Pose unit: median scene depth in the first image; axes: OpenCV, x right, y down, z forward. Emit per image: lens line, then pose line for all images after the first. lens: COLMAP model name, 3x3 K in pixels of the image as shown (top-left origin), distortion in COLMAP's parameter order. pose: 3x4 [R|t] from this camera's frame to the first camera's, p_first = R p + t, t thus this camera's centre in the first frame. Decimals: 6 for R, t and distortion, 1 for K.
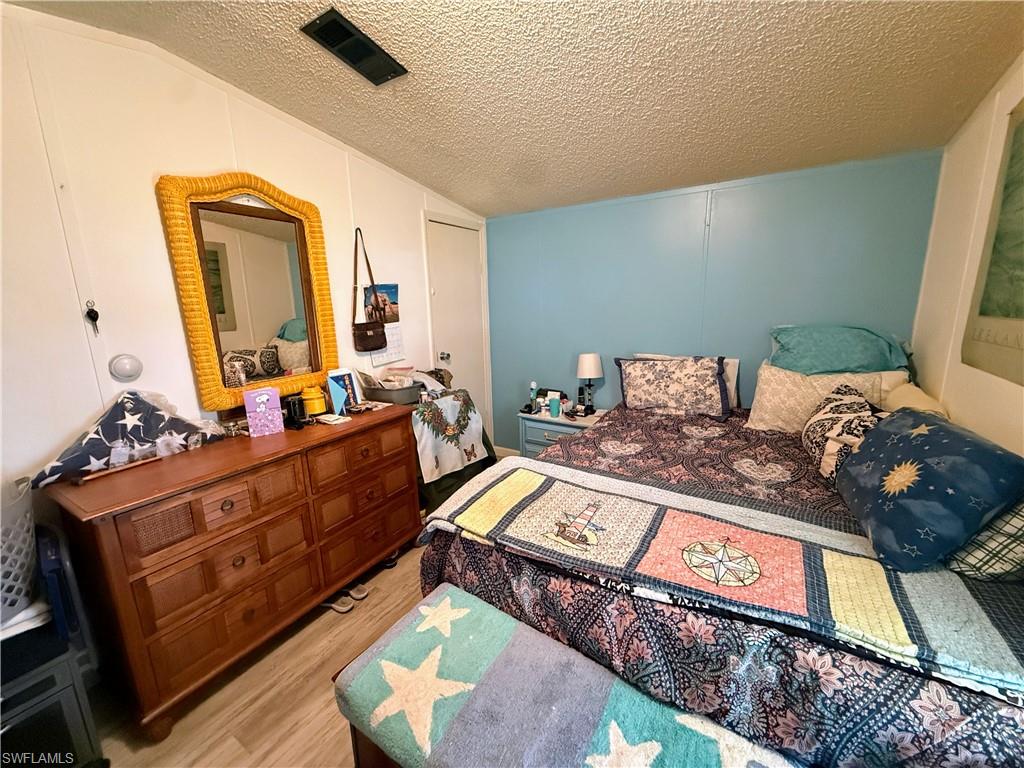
lens RADIAL K [[407.4, 0, 508.5], [0, 407.4, 382.9], [0, 0, 1]] dist [-0.001037, 0.000353]
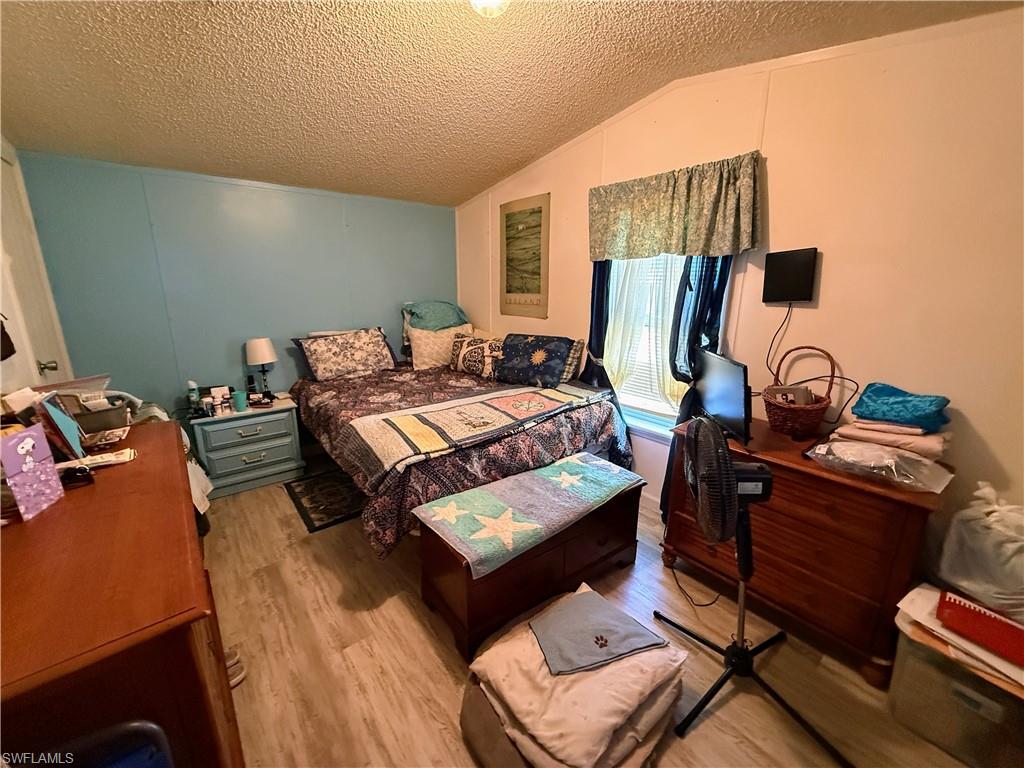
lens RADIAL K [[407.4, 0, 506.5], [0, 407.4, 382.0], [0, 0, 1]] dist [-0.001037, 0.000353]
pose [[0.325746, -0.198183, 0.924453, -1.237040], [0.180662, 0.972814, 0.144892, -0.011280], [-0.928036, 0.119815, 0.352695, 0.283314]]
